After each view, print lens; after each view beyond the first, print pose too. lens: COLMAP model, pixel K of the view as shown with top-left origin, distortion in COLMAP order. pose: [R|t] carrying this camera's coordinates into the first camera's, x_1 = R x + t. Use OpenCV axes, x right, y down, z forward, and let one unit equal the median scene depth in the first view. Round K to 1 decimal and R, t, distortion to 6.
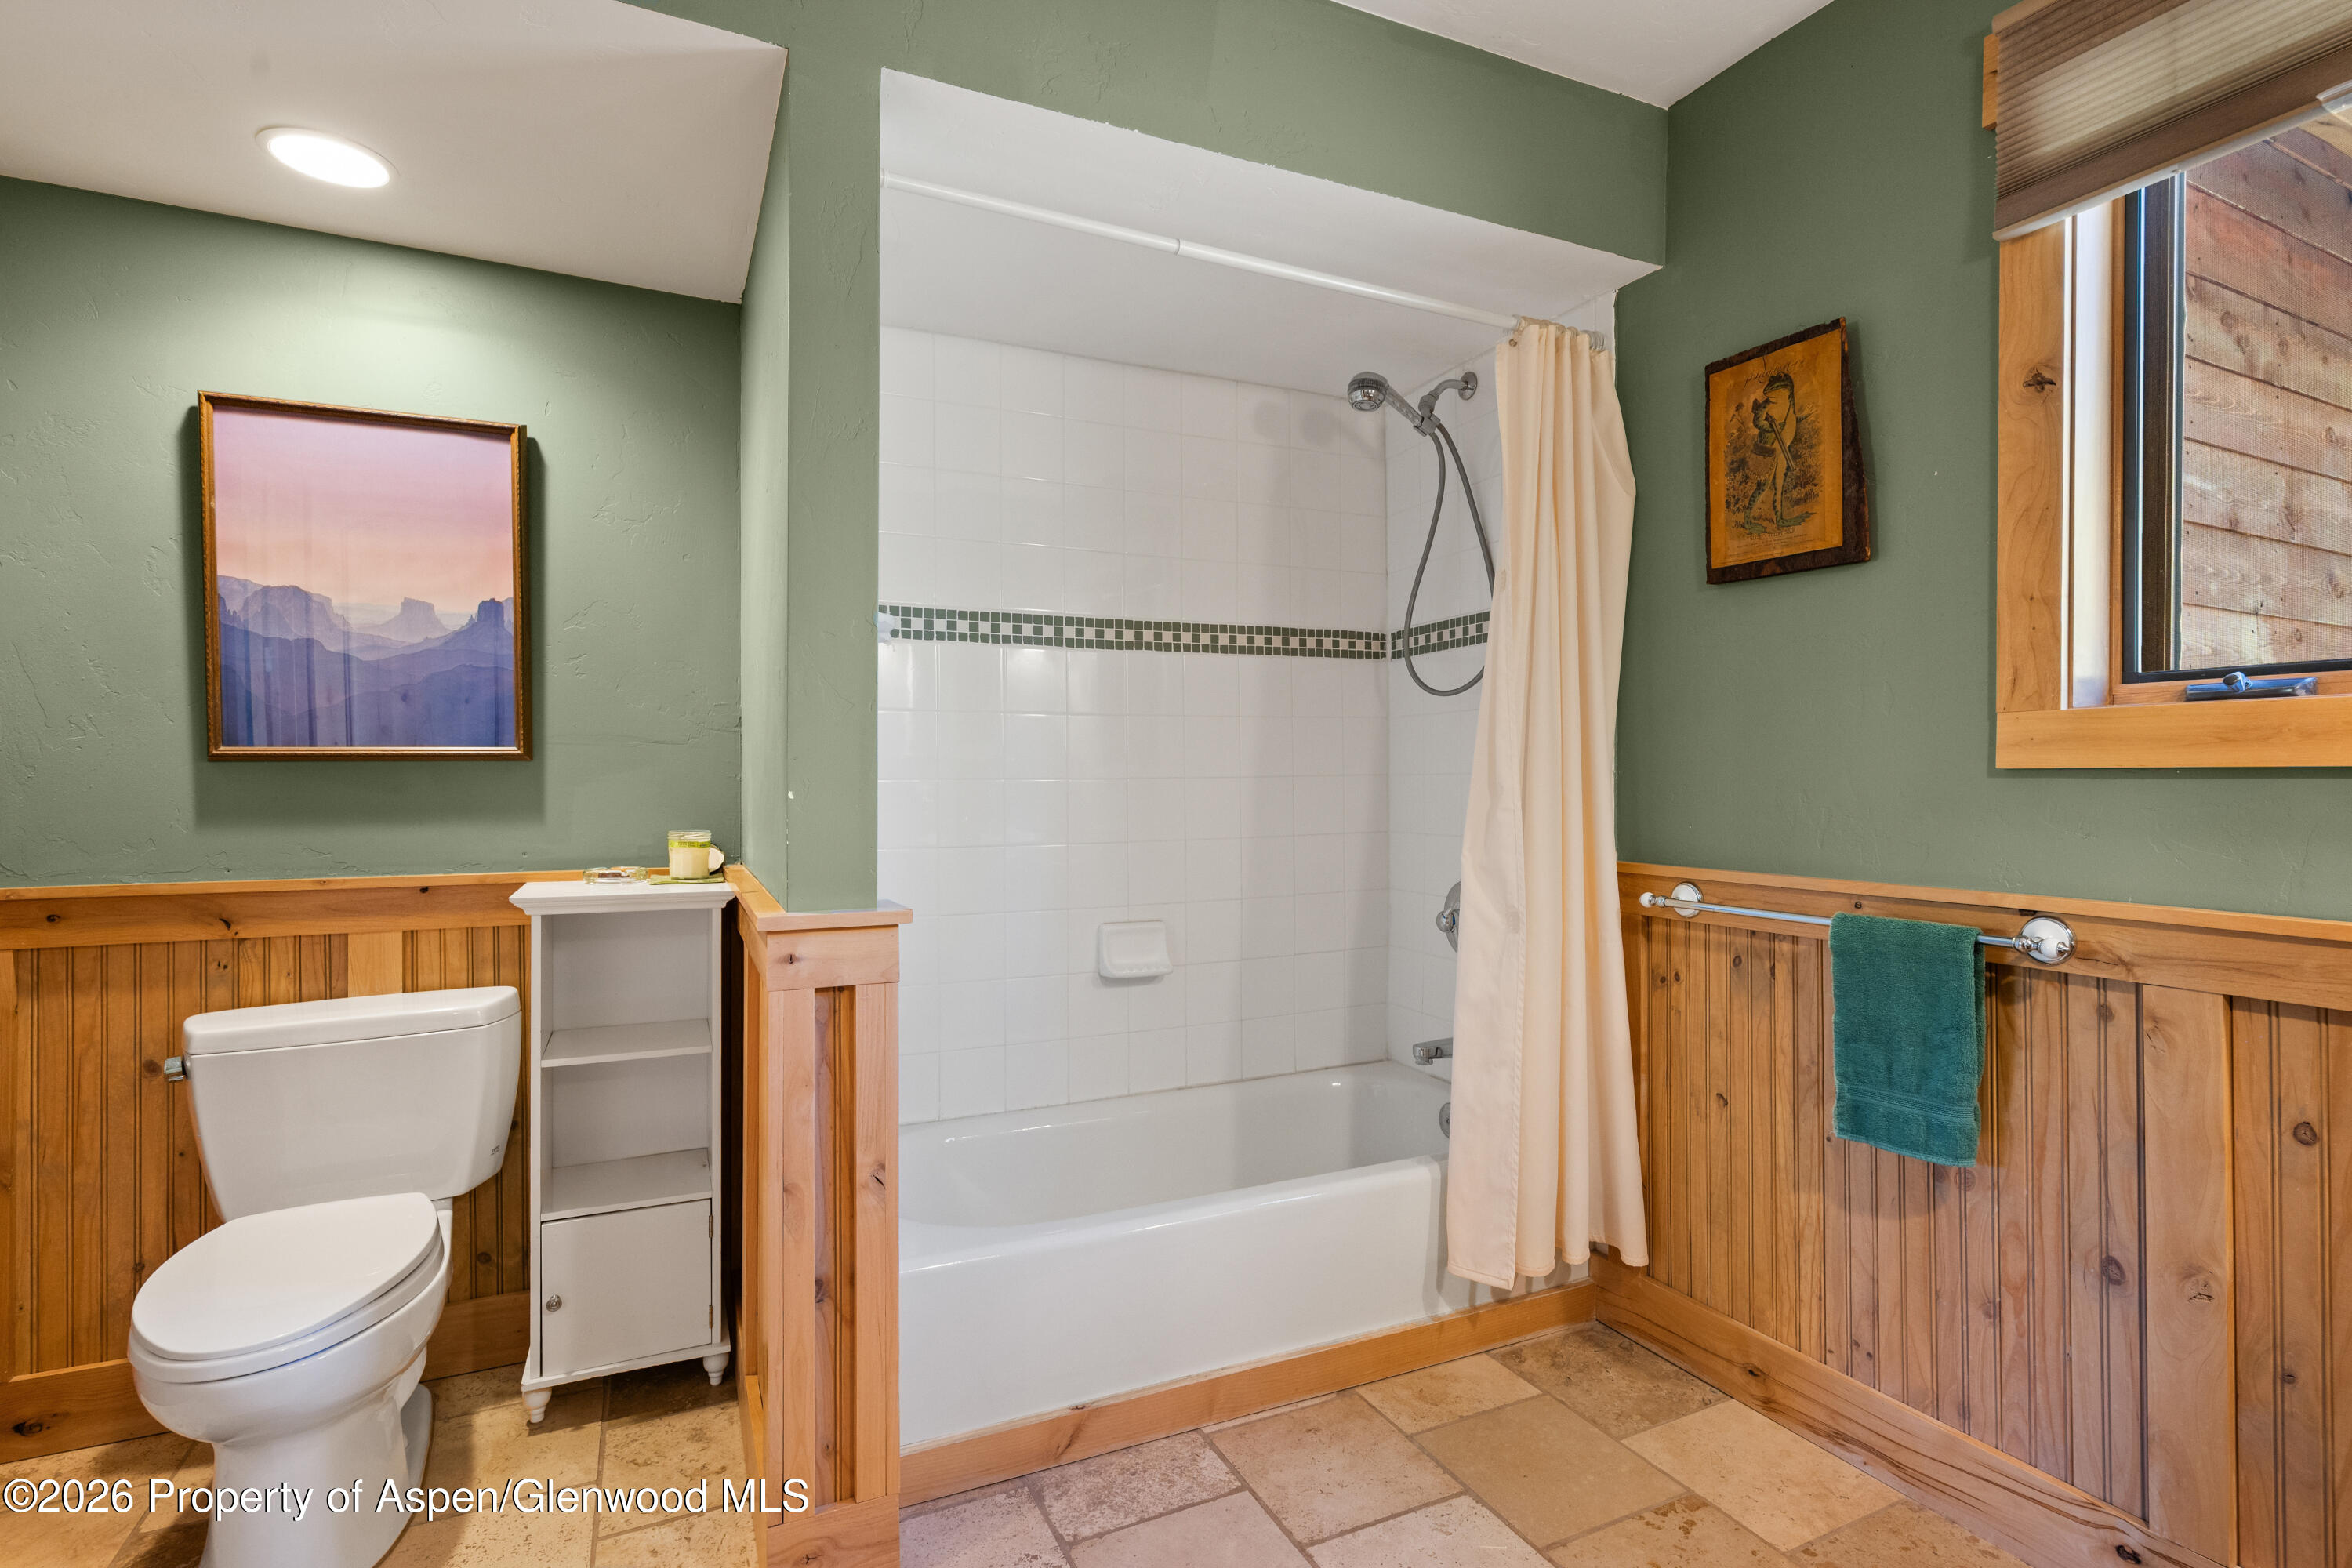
lens RADIAL K [[1133.3, 0, 1180.5], [0, 1133.3, 782.1], [0, 0, 1]] dist [-0.000028, 0.002283]
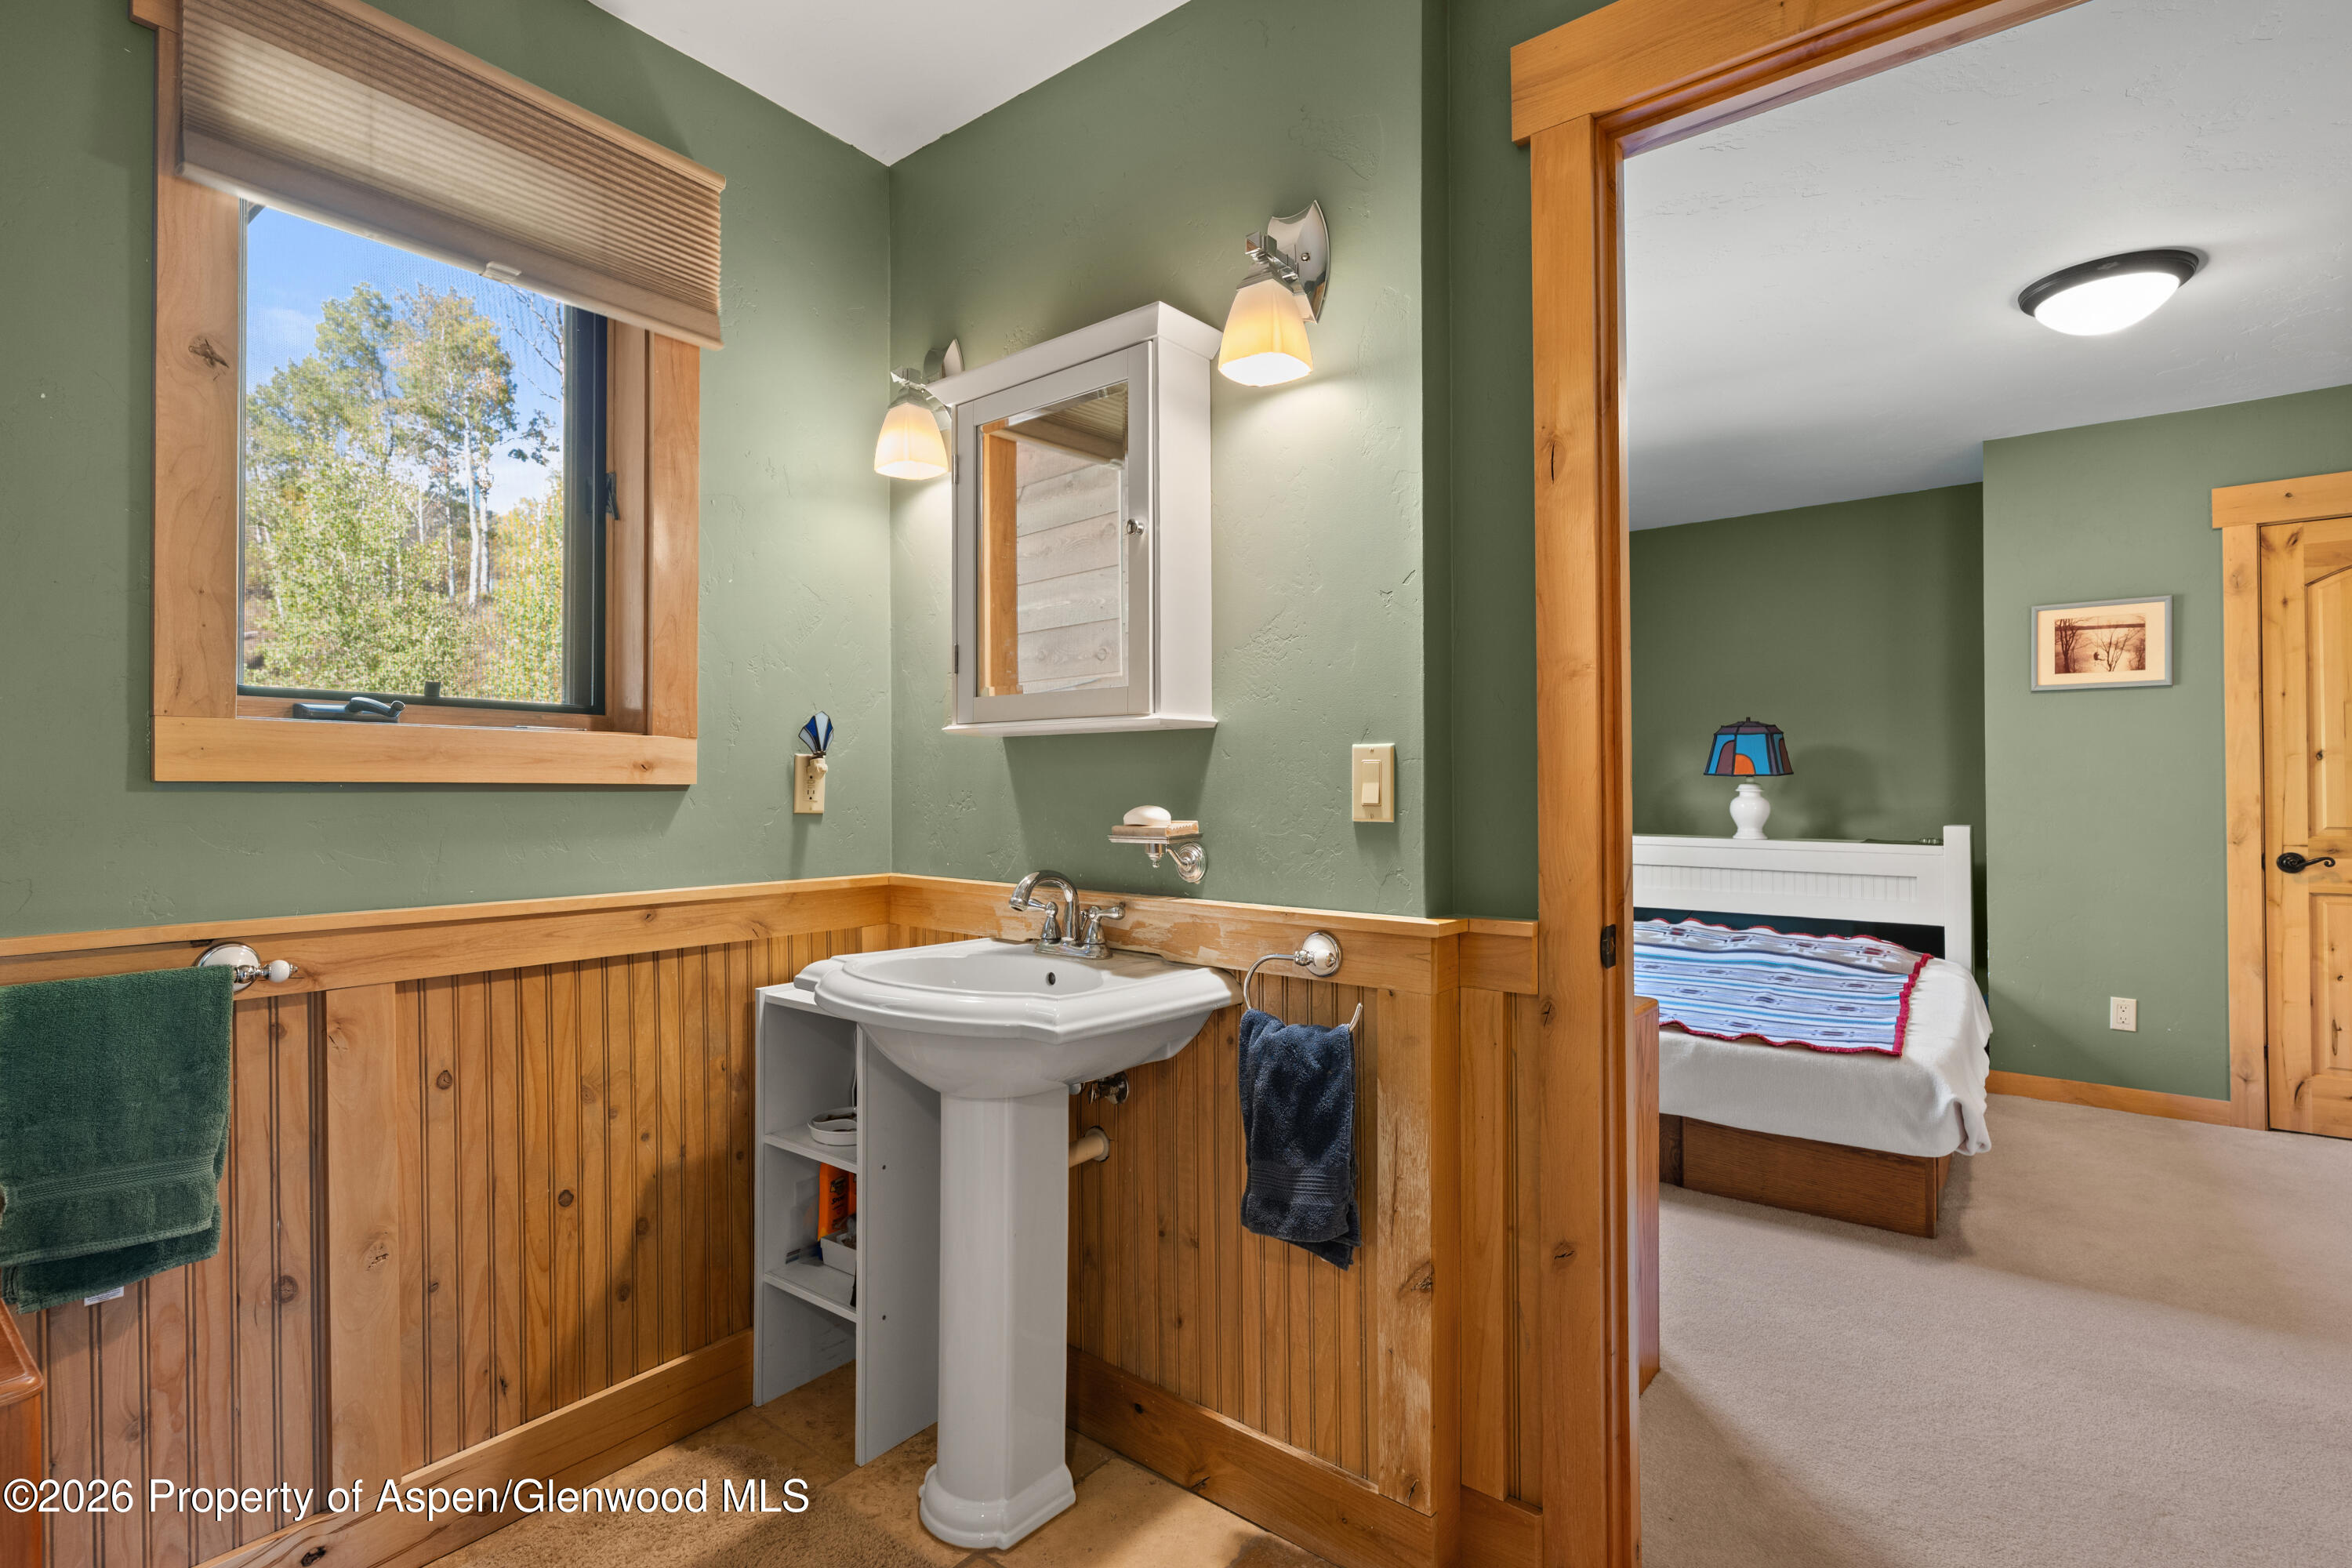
lens RADIAL K [[1133.3, 0, 1172.2], [0, 1133.3, 788.4], [0, 0, 1]] dist [-0.000028, 0.002283]
pose [[-0.458069, 0.007283, 0.888887, -0.420442], [0.005123, 0.999971, -0.005553, 0.002721], [-0.888902, 0.002010, -0.458094, 0.770490]]
